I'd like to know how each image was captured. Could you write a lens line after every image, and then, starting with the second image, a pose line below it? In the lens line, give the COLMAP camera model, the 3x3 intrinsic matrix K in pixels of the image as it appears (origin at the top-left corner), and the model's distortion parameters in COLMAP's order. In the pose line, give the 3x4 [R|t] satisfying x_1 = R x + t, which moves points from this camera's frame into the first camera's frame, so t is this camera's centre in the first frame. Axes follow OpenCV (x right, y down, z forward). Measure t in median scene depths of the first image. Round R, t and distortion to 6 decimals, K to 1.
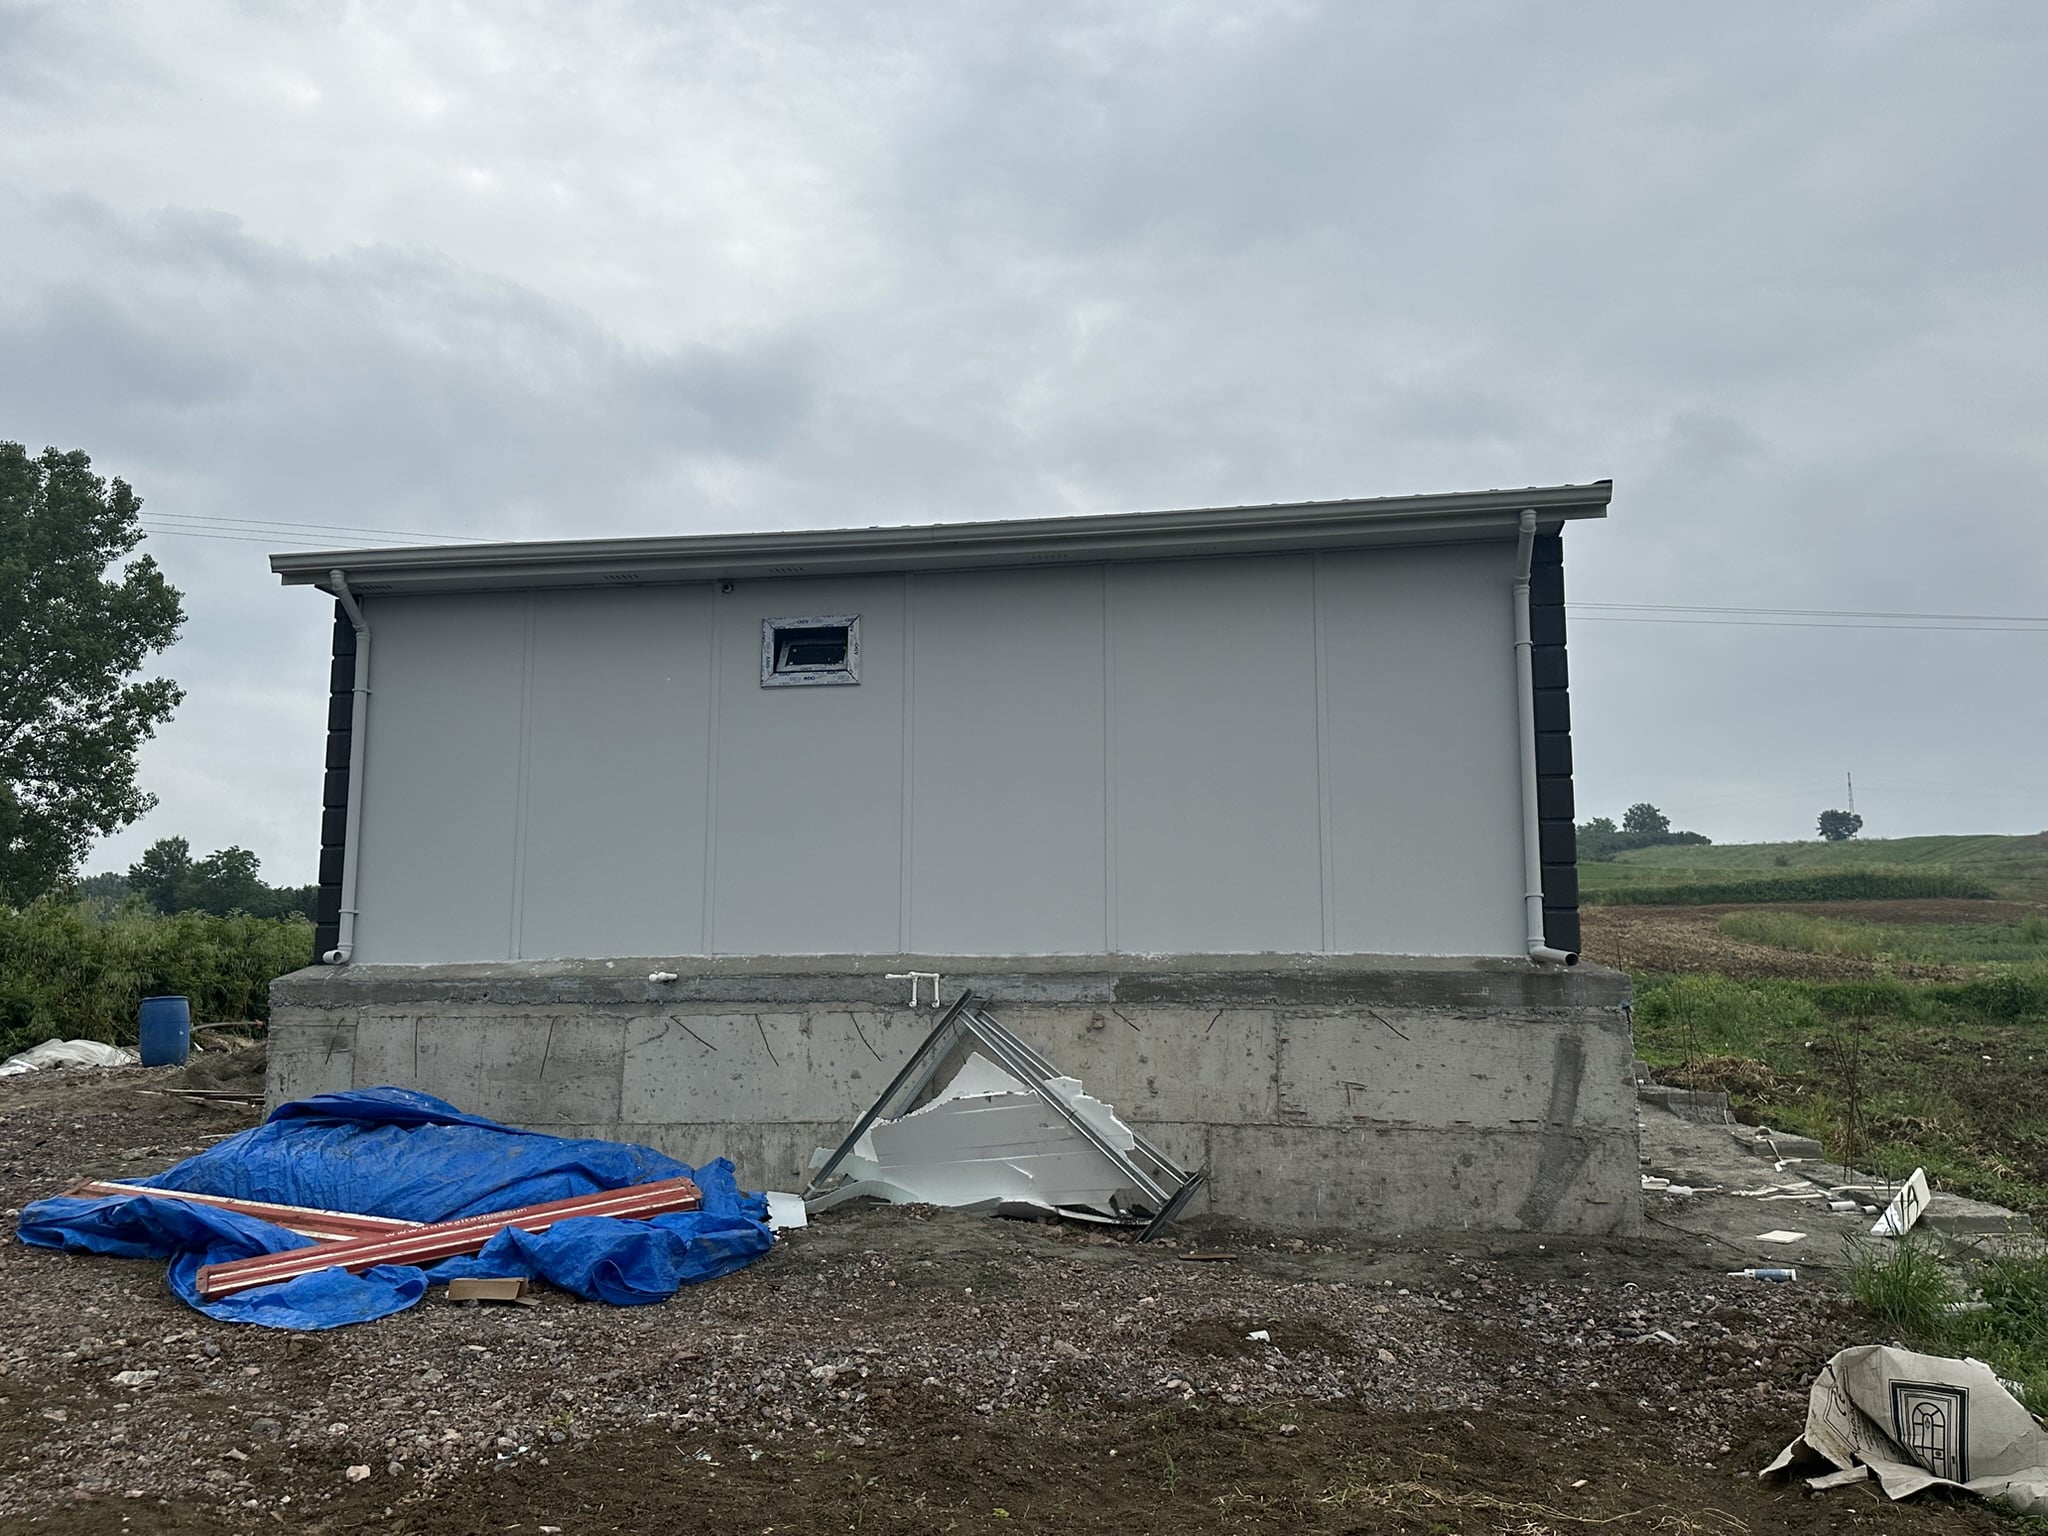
lens RADIAL K [[1639.6, 0, 1024.6], [0, 1639.6, 776.2], [0, 0, 1]] dist [0.109745, -0.047227]
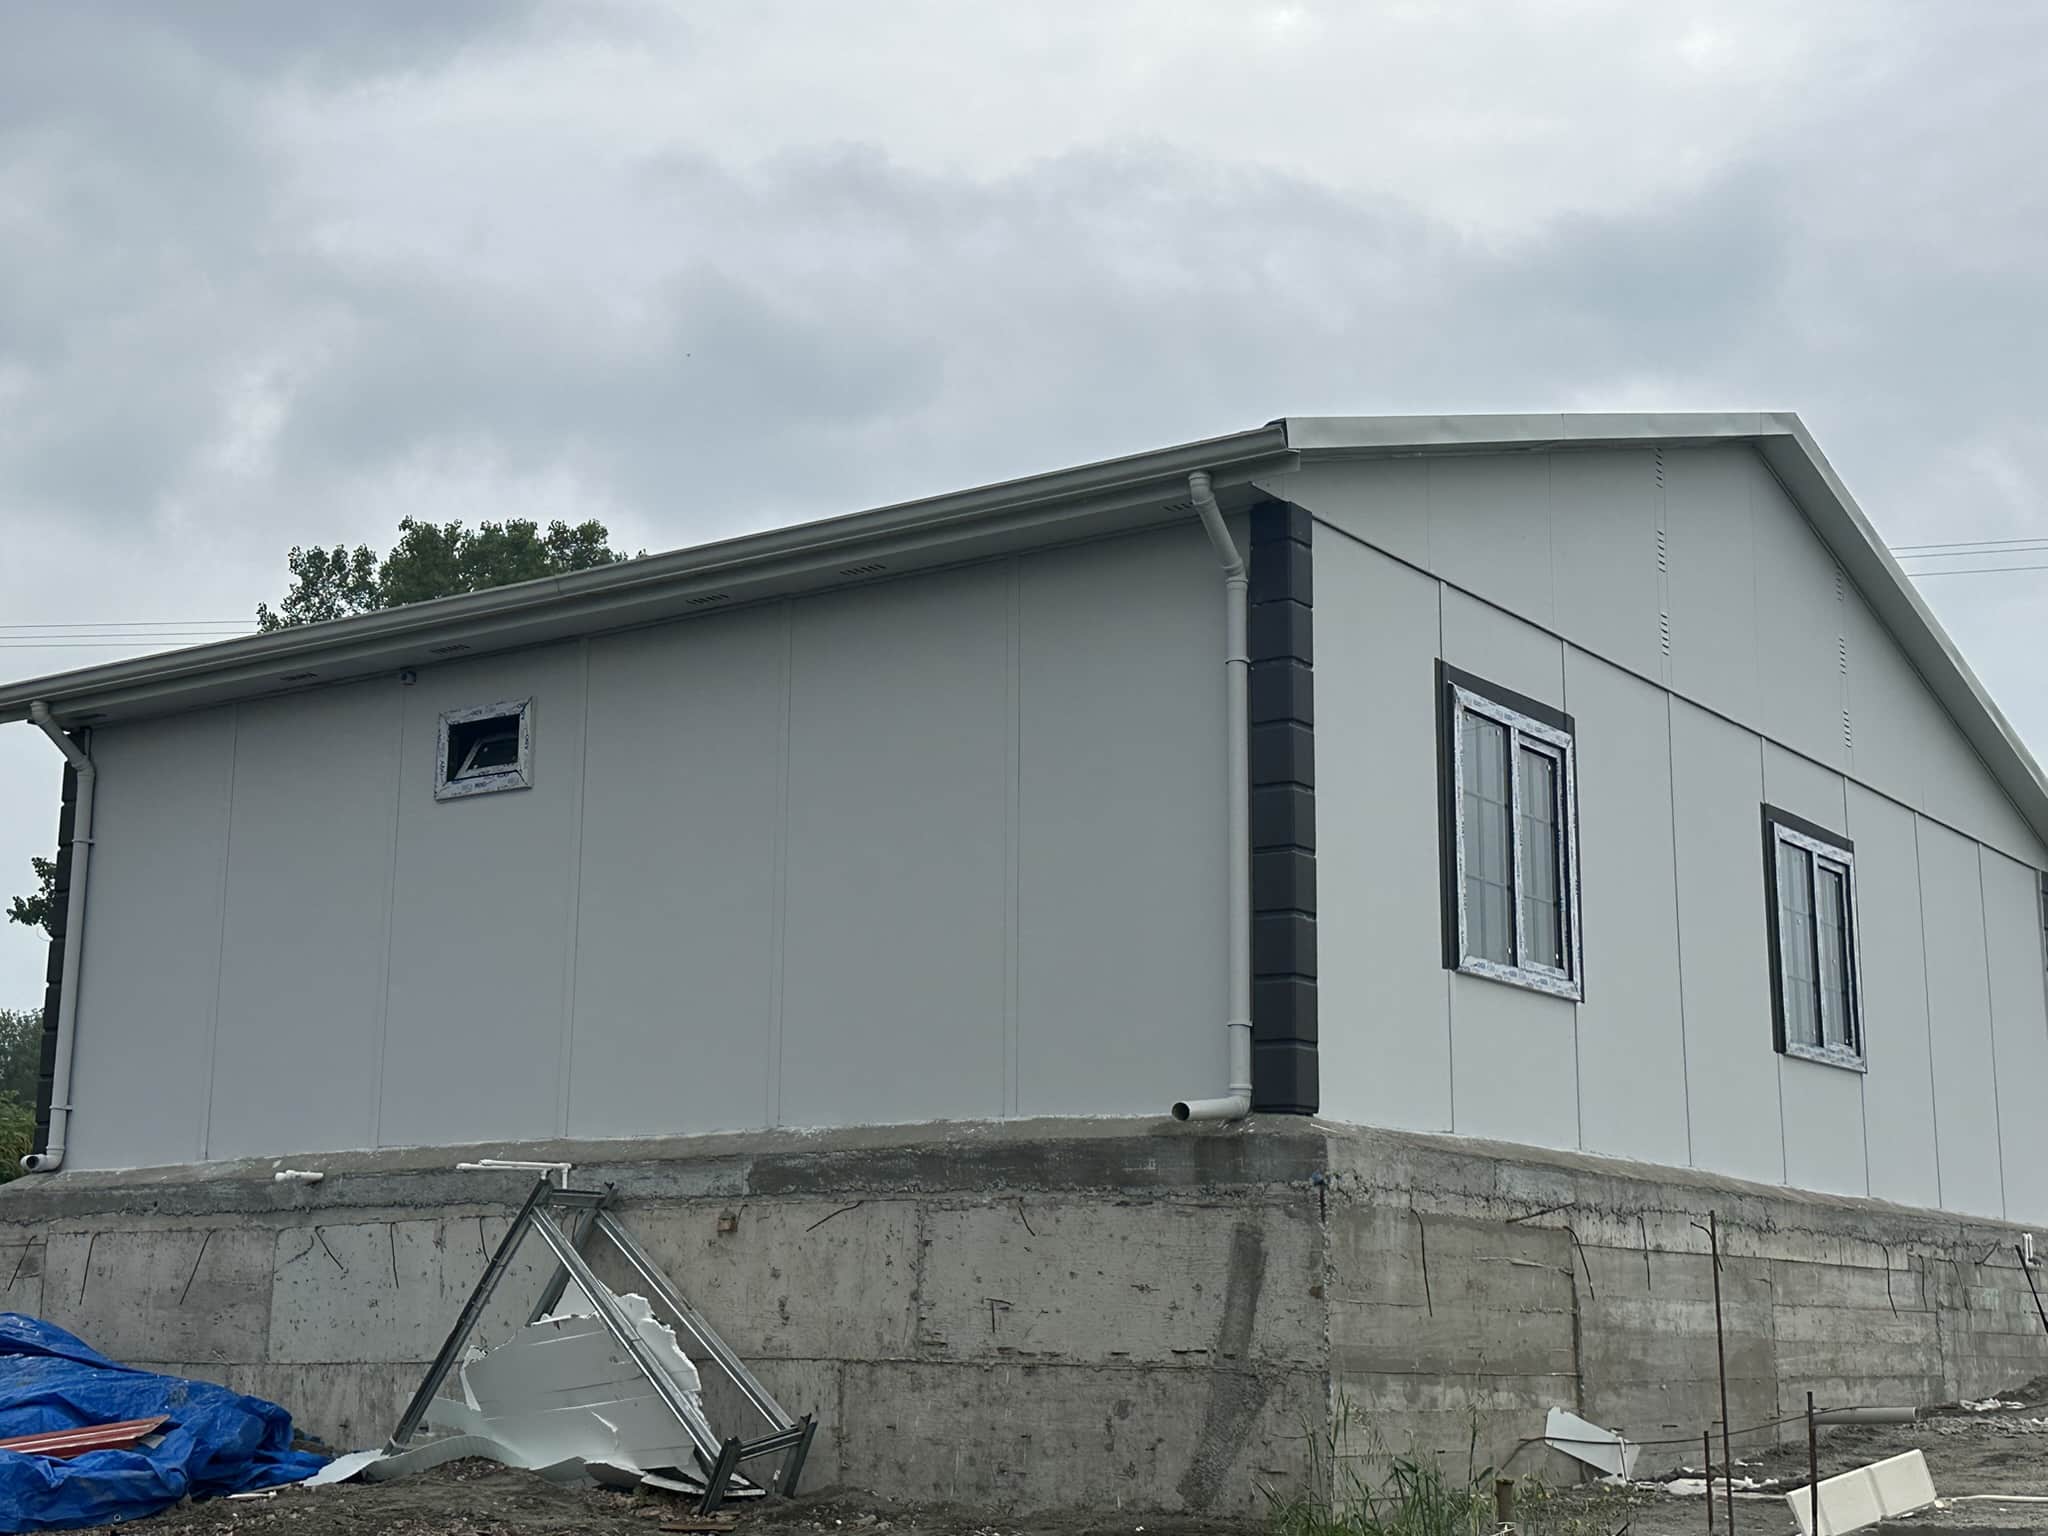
lens RADIAL K [[2763.4, 0, 987.1], [0, 2763.4, 734.4], [0, 0, 1]] dist [0.115257, 0.000000]
pose [[0.905636, -0.084187, -0.415615, 0.662150], [0.056565, 0.995319, -0.078357, 0.034199], [0.420266, 0.047454, 0.906159, -0.088260]]
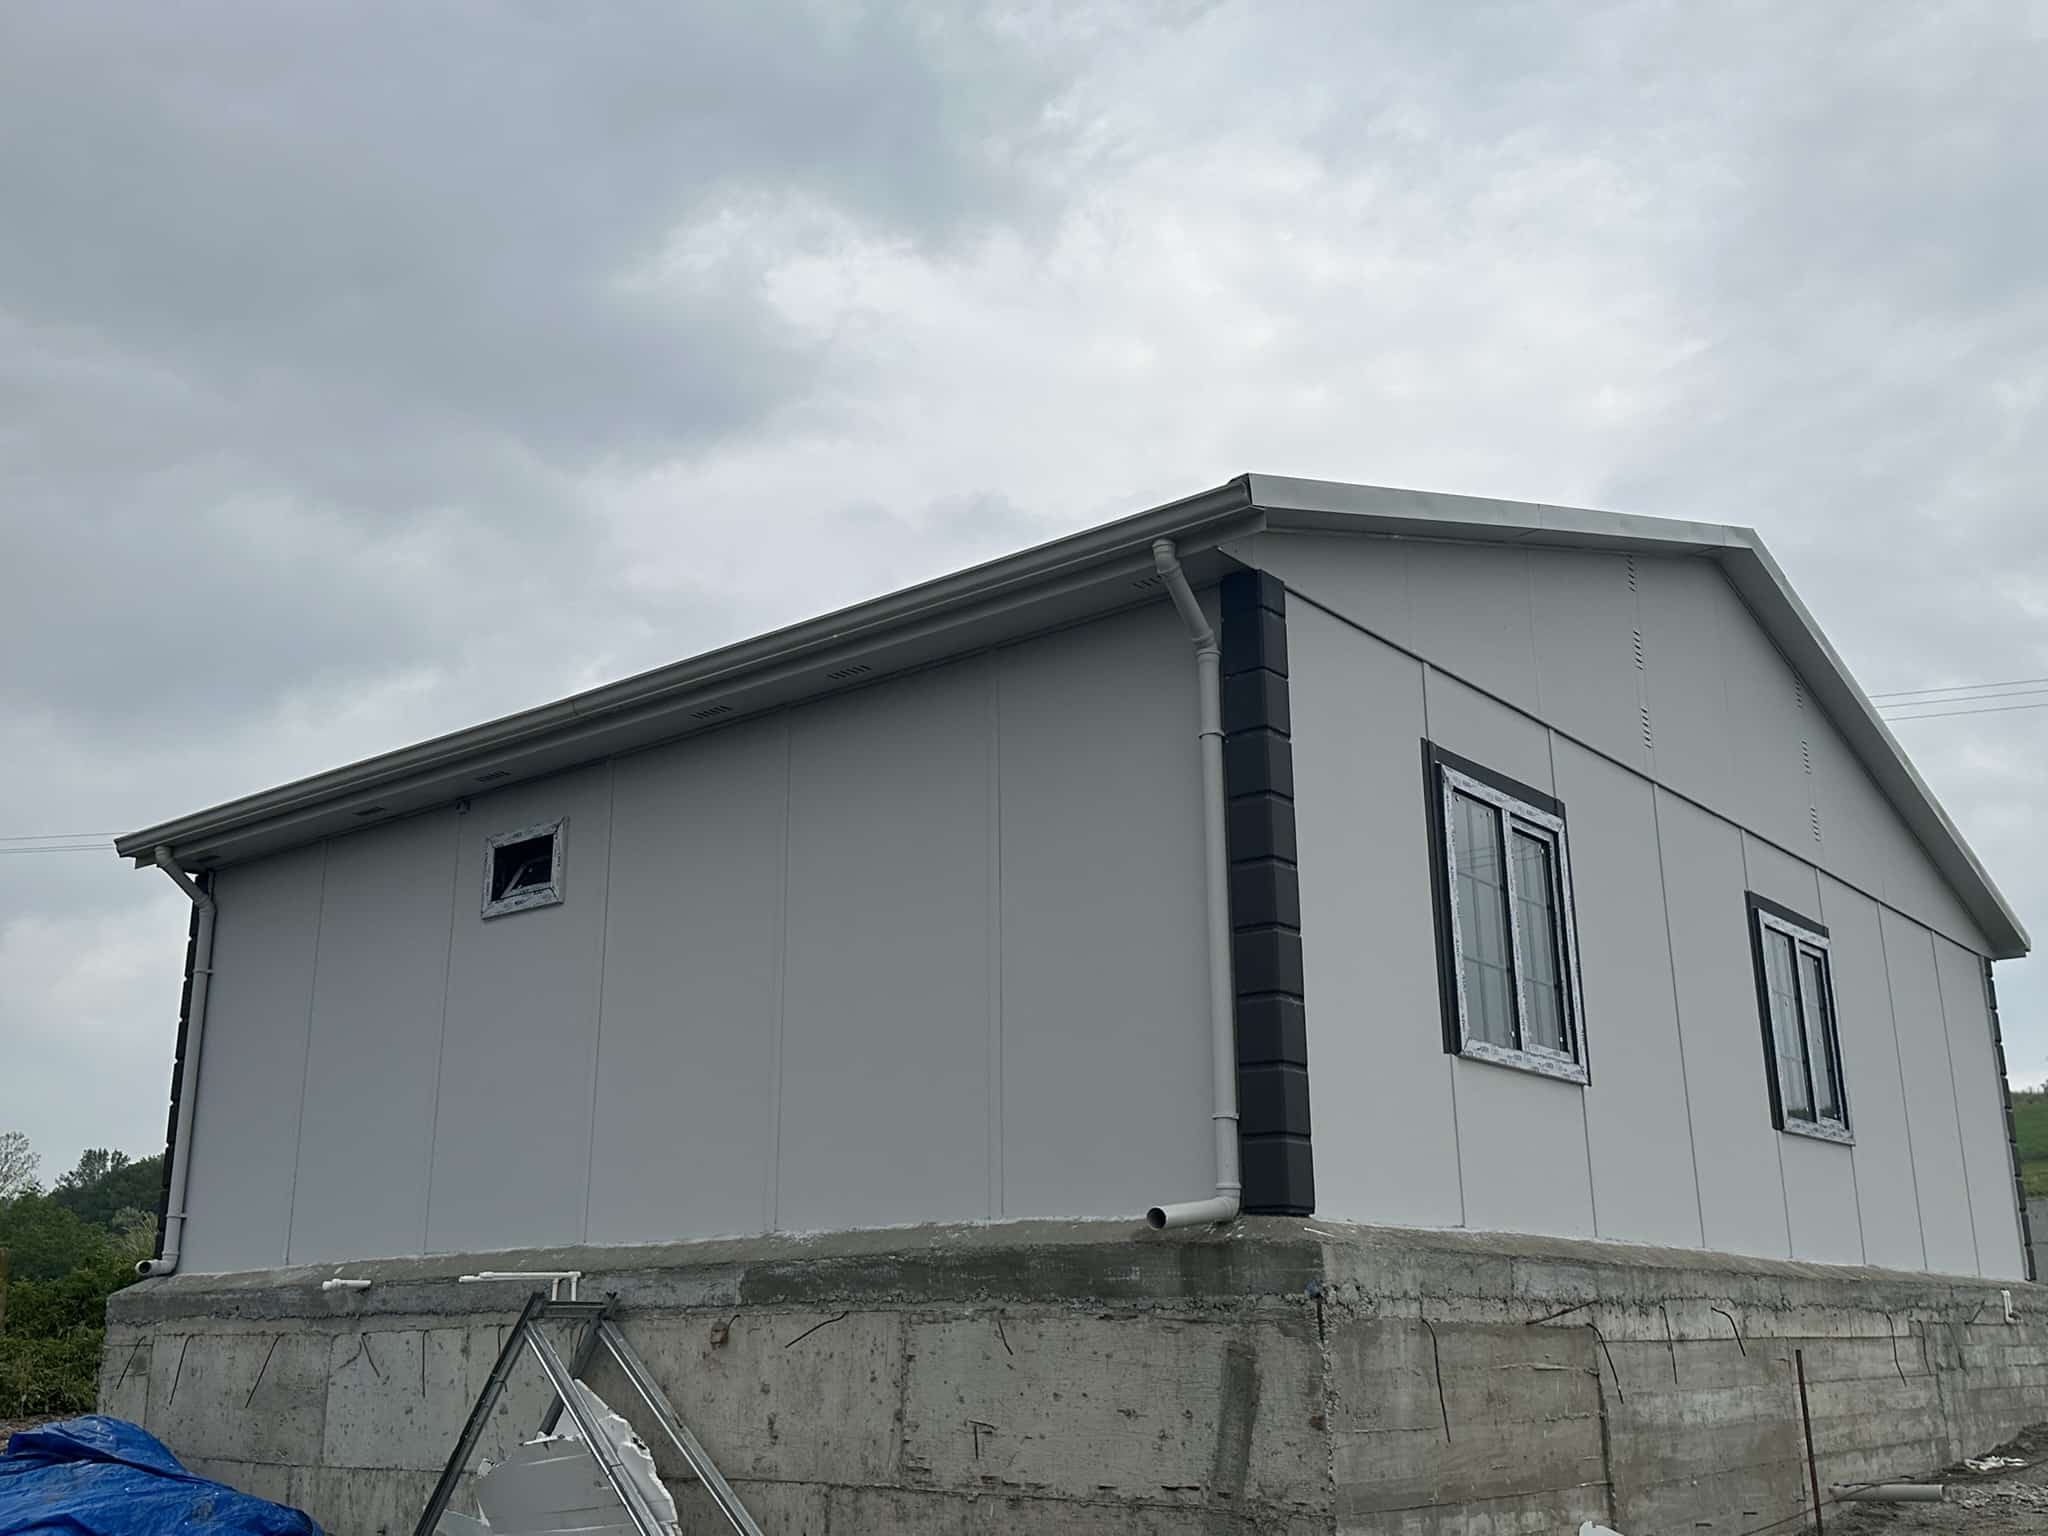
lens RADIAL K [[1950.8, 0, 994.5], [0, 1950.8, 744.6], [0, 0, 1]] dist [0.054863, 0.000000]
pose [[0.875110, -0.148183, -0.460677, 0.566020], [0.080911, 0.983367, -0.162613, 0.042950], [0.477111, 0.105030, 0.872544, 0.265705]]
